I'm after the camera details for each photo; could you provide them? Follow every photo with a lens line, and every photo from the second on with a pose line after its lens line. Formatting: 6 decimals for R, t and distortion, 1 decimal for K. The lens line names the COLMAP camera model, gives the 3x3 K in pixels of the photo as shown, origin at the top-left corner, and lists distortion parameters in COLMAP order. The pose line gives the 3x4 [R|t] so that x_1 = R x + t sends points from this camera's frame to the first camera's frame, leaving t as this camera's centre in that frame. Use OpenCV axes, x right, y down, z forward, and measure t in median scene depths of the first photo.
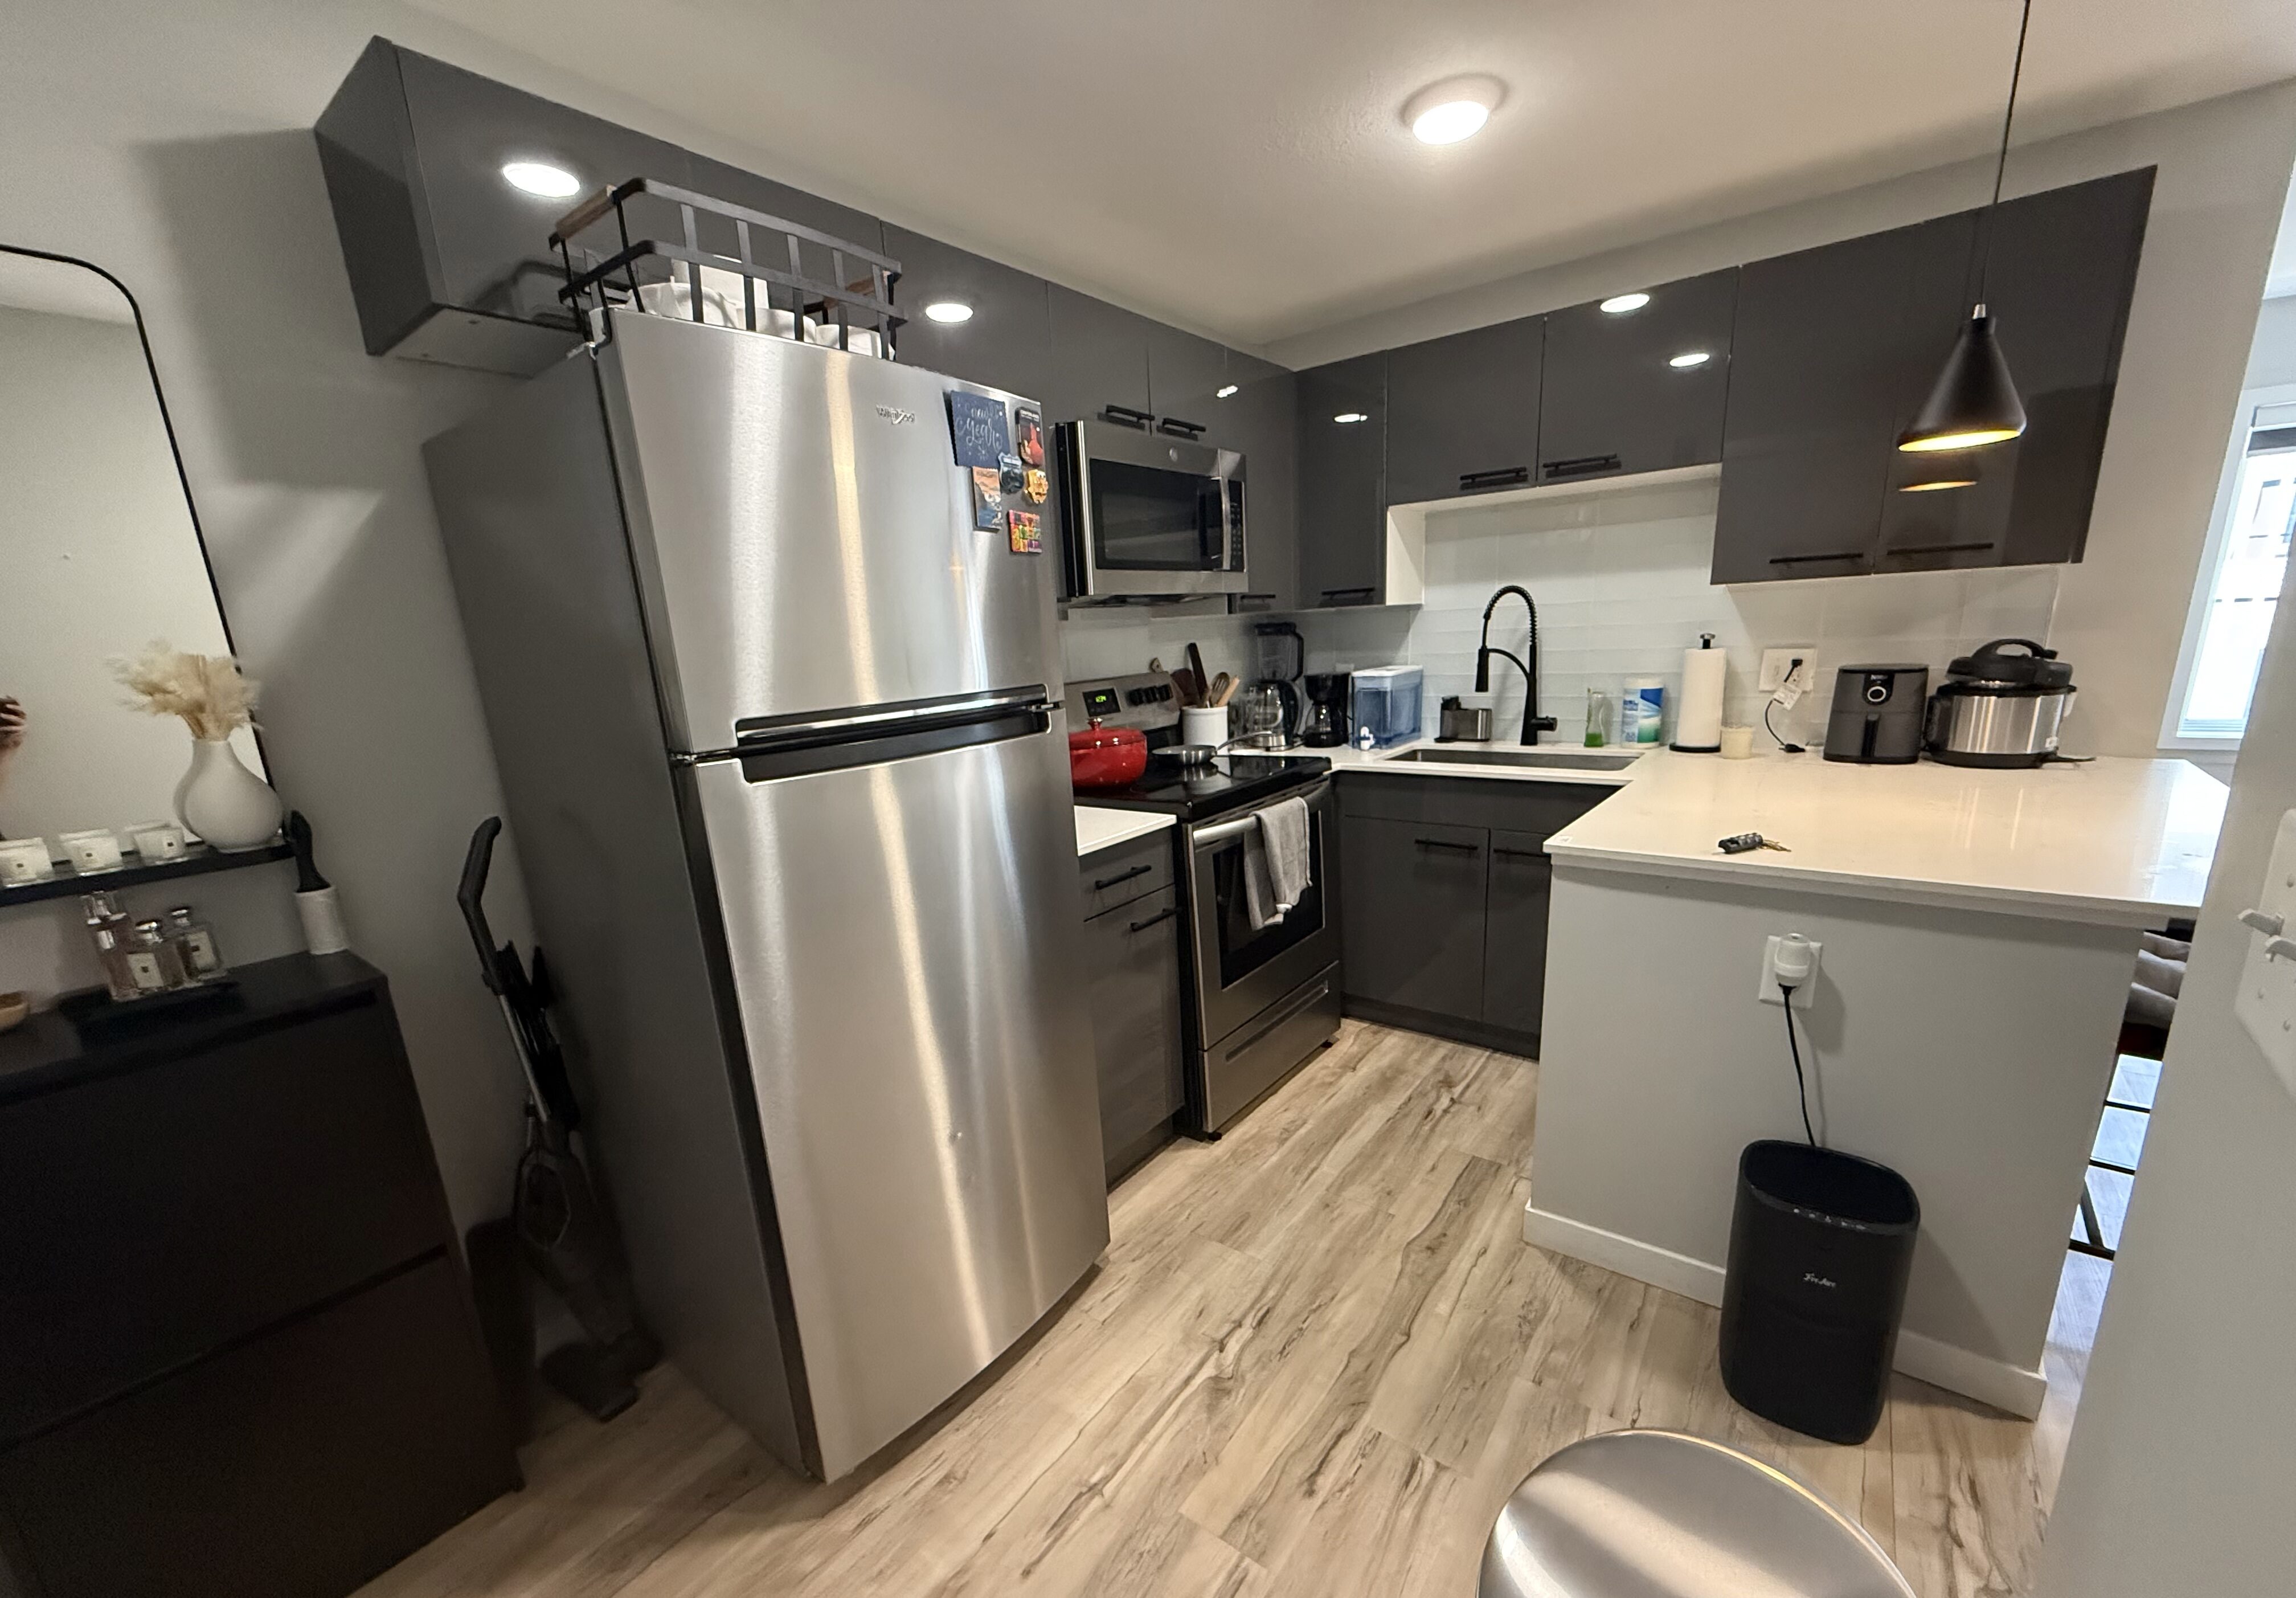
lens RADIAL K [[911.2, 0, 1147.6], [0, 911.2, 848.9], [0, 0, 1]] dist [0.019735, 0.000082]
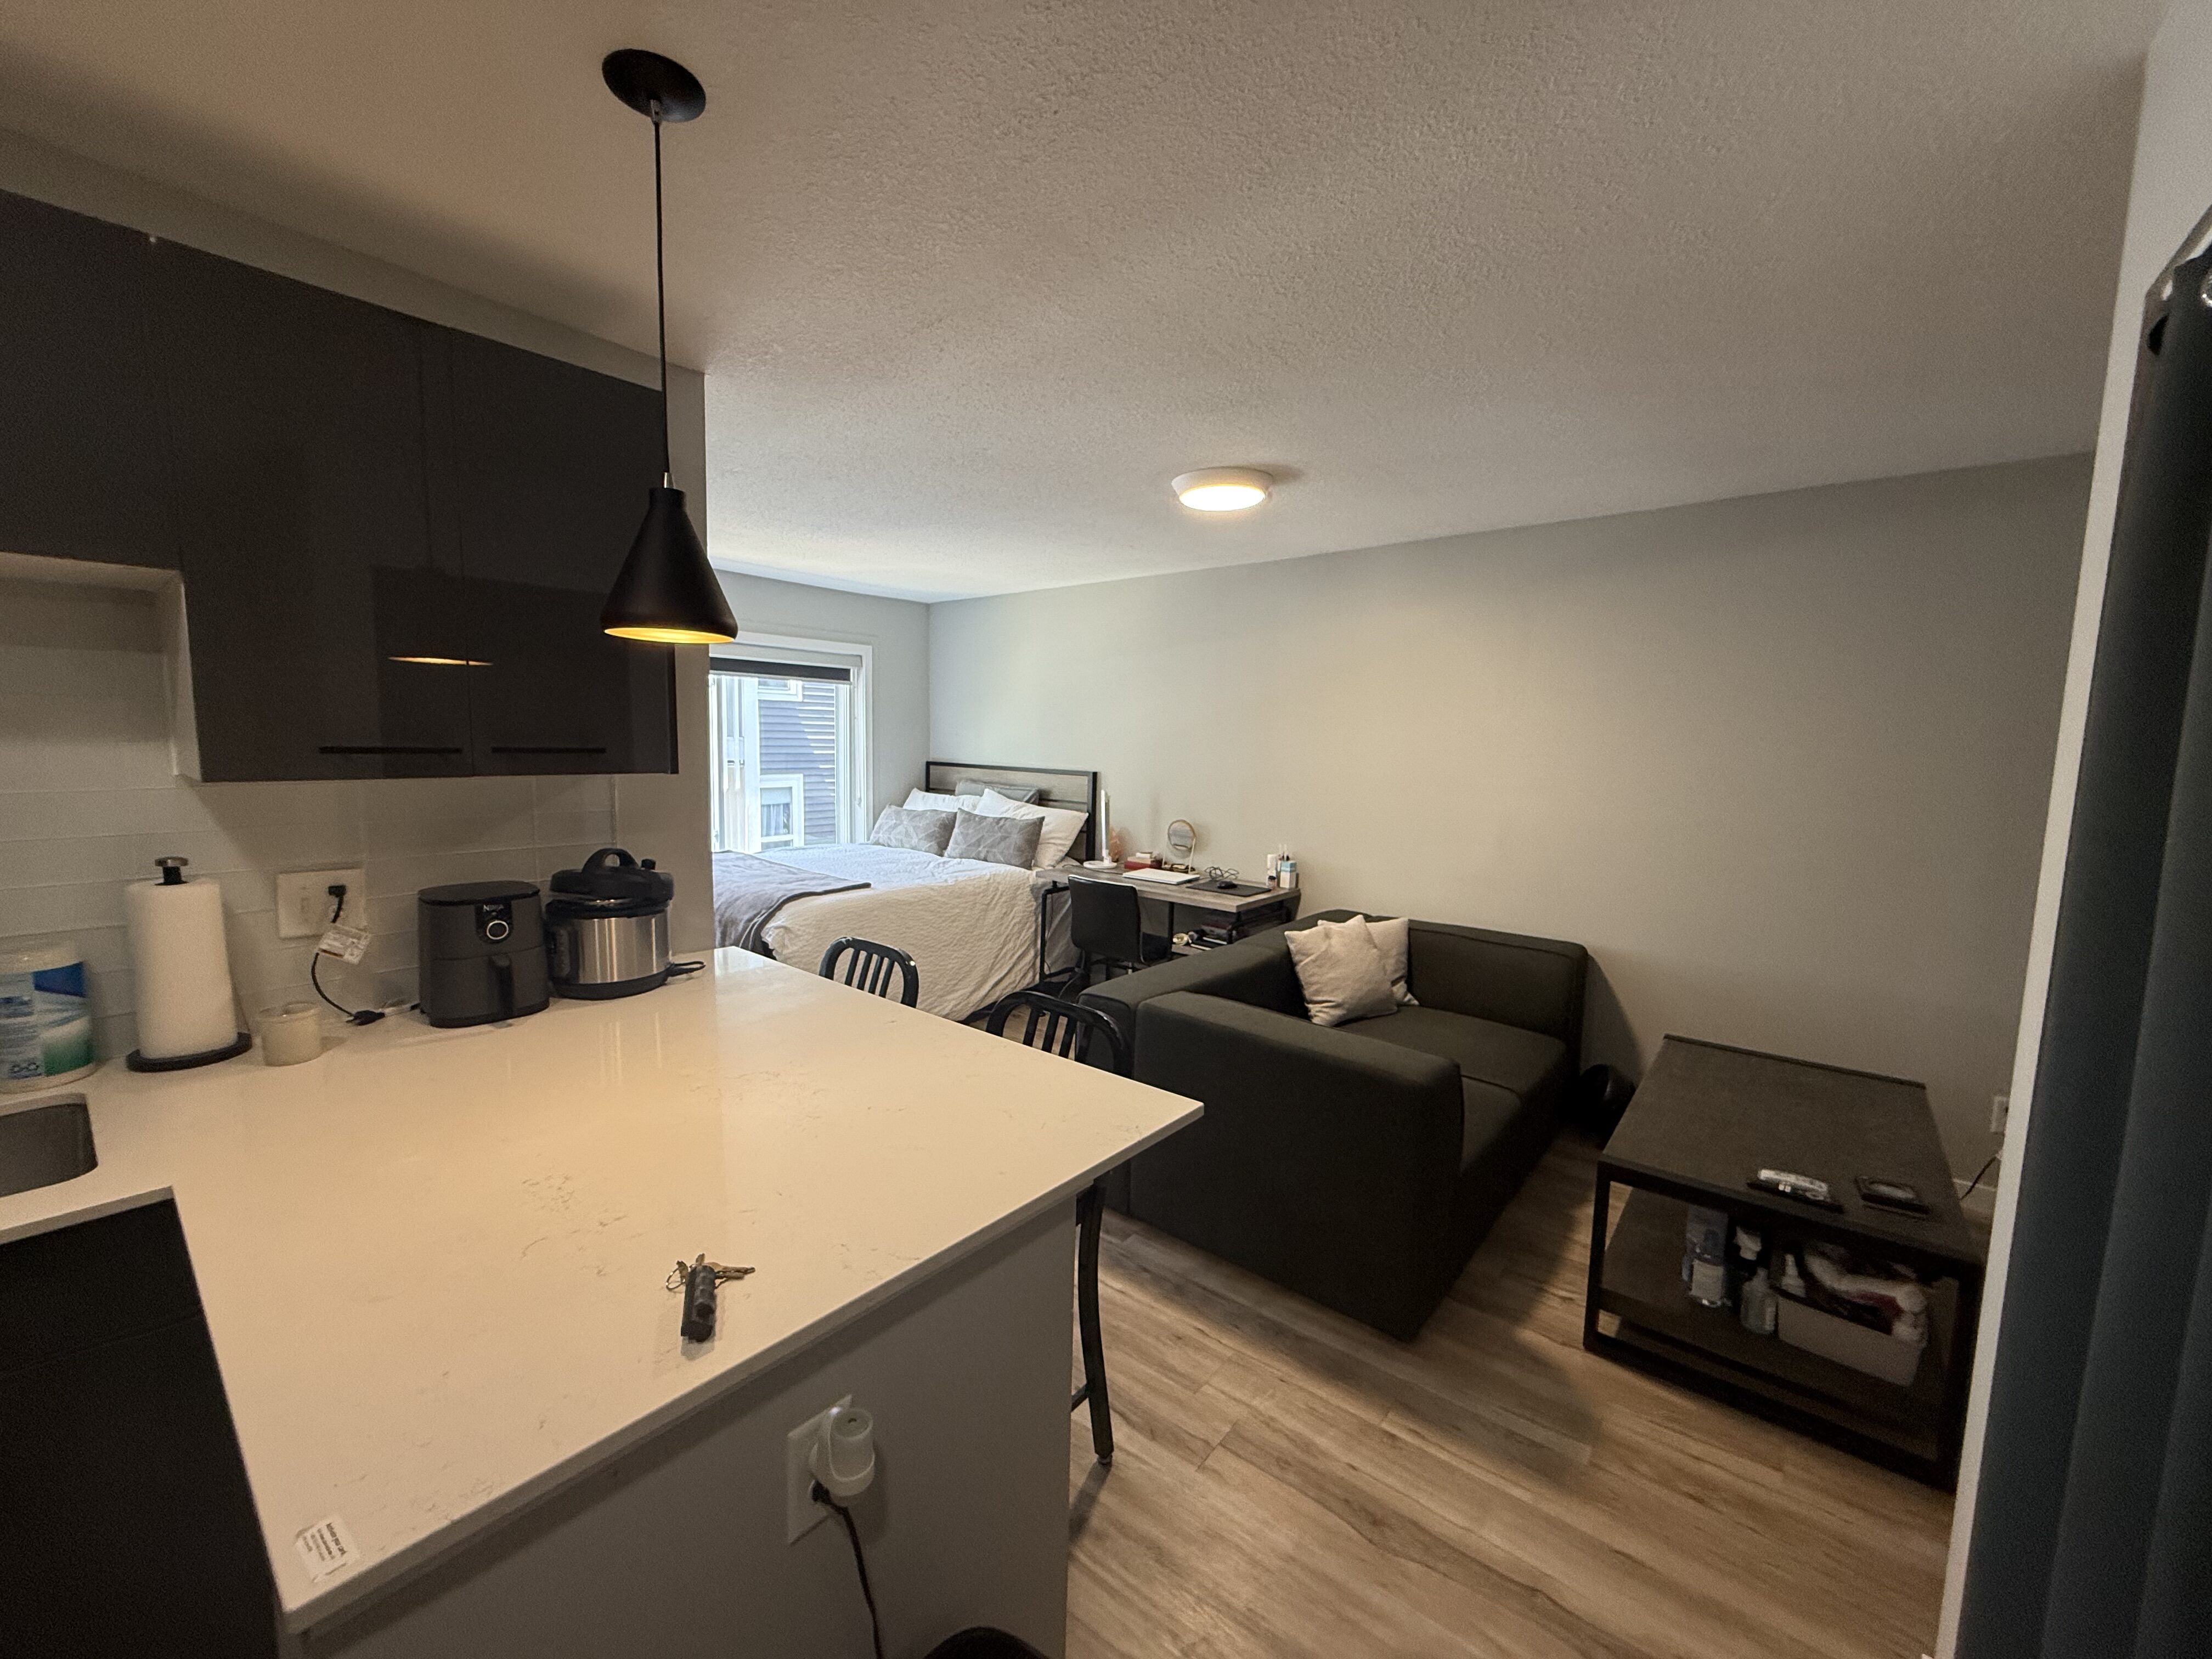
lens RADIAL K [[878.7, 0, 1106.0], [0, 878.7, 829.5], [0, 0, 1]] dist [-0.004031, 0.000355]
pose [[0.025791, -0.058457, 0.997957, 0.100588], [0.216405, 0.974944, 0.051517, -0.171022], [-0.975963, 0.214634, 0.037795, 0.462327]]
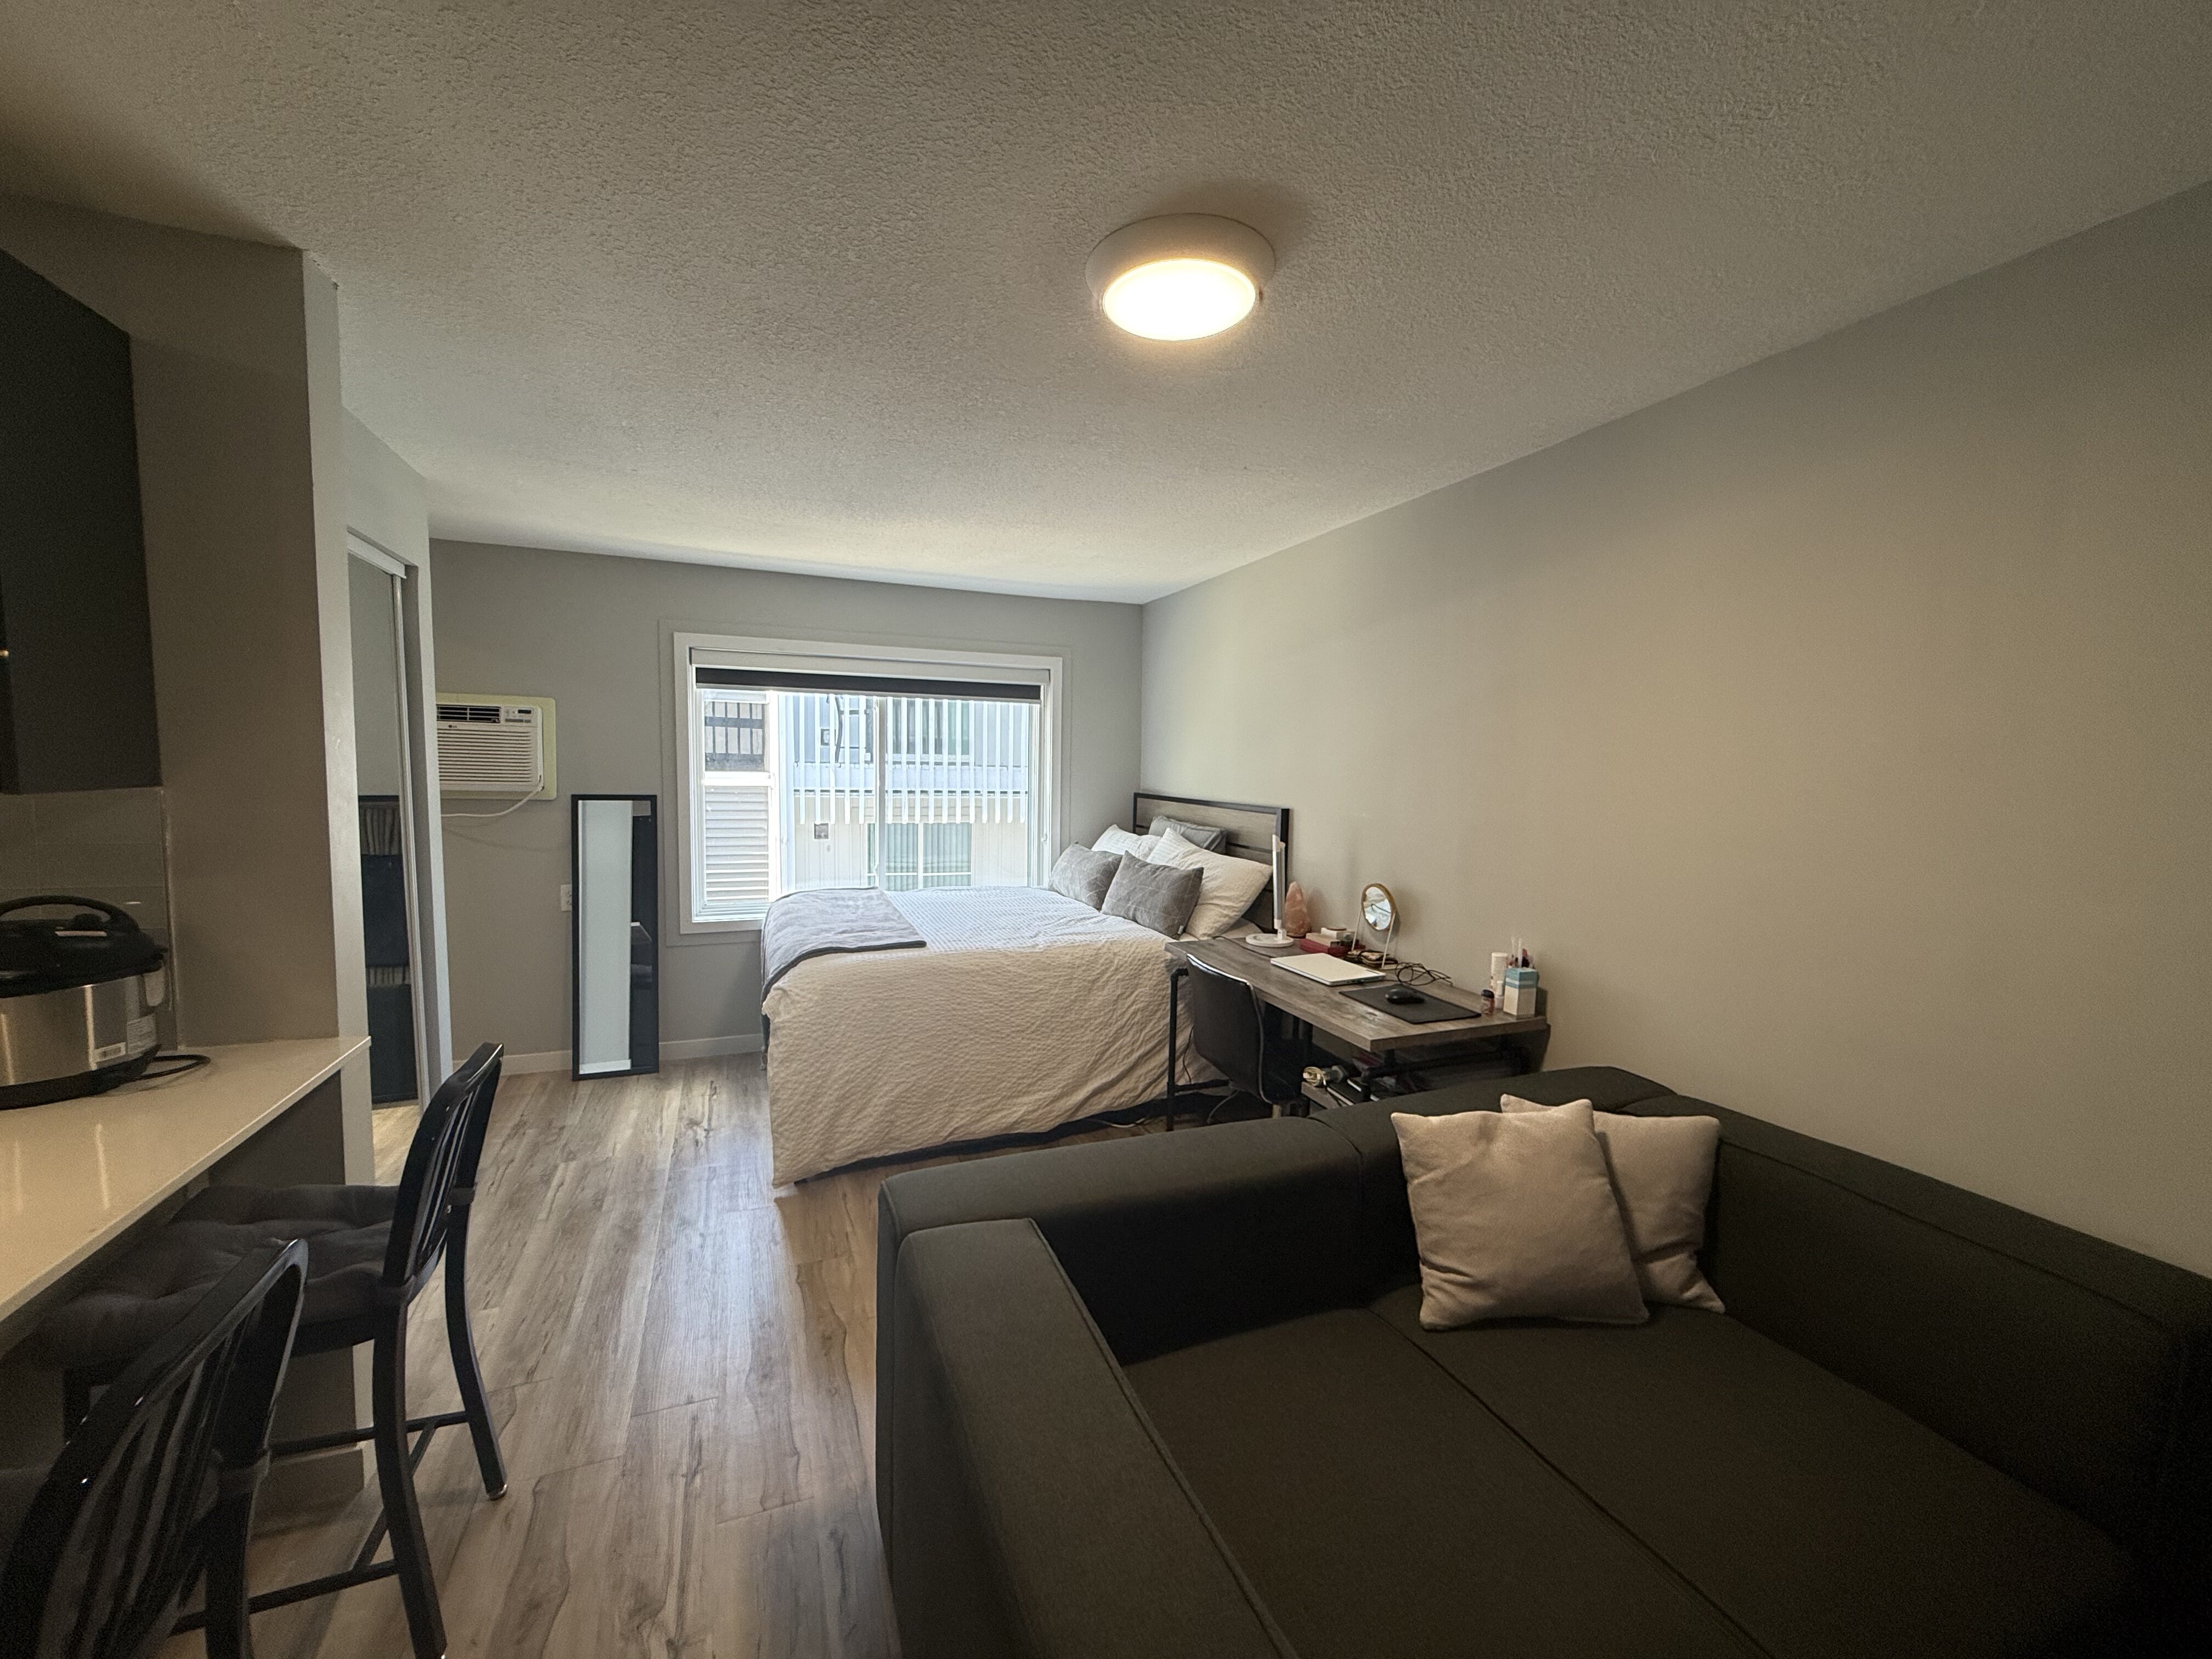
lens RADIAL K [[878.7, 0, 1106.0], [0, 878.7, 829.5], [0, 0, 1]] dist [-0.004031, 0.000355]
pose [[0.512443, -0.010409, 0.858658, 0.728272], [0.165470, 0.982384, -0.086842, -0.090896], [-0.842628, 0.186584, 0.505138, 0.056708]]
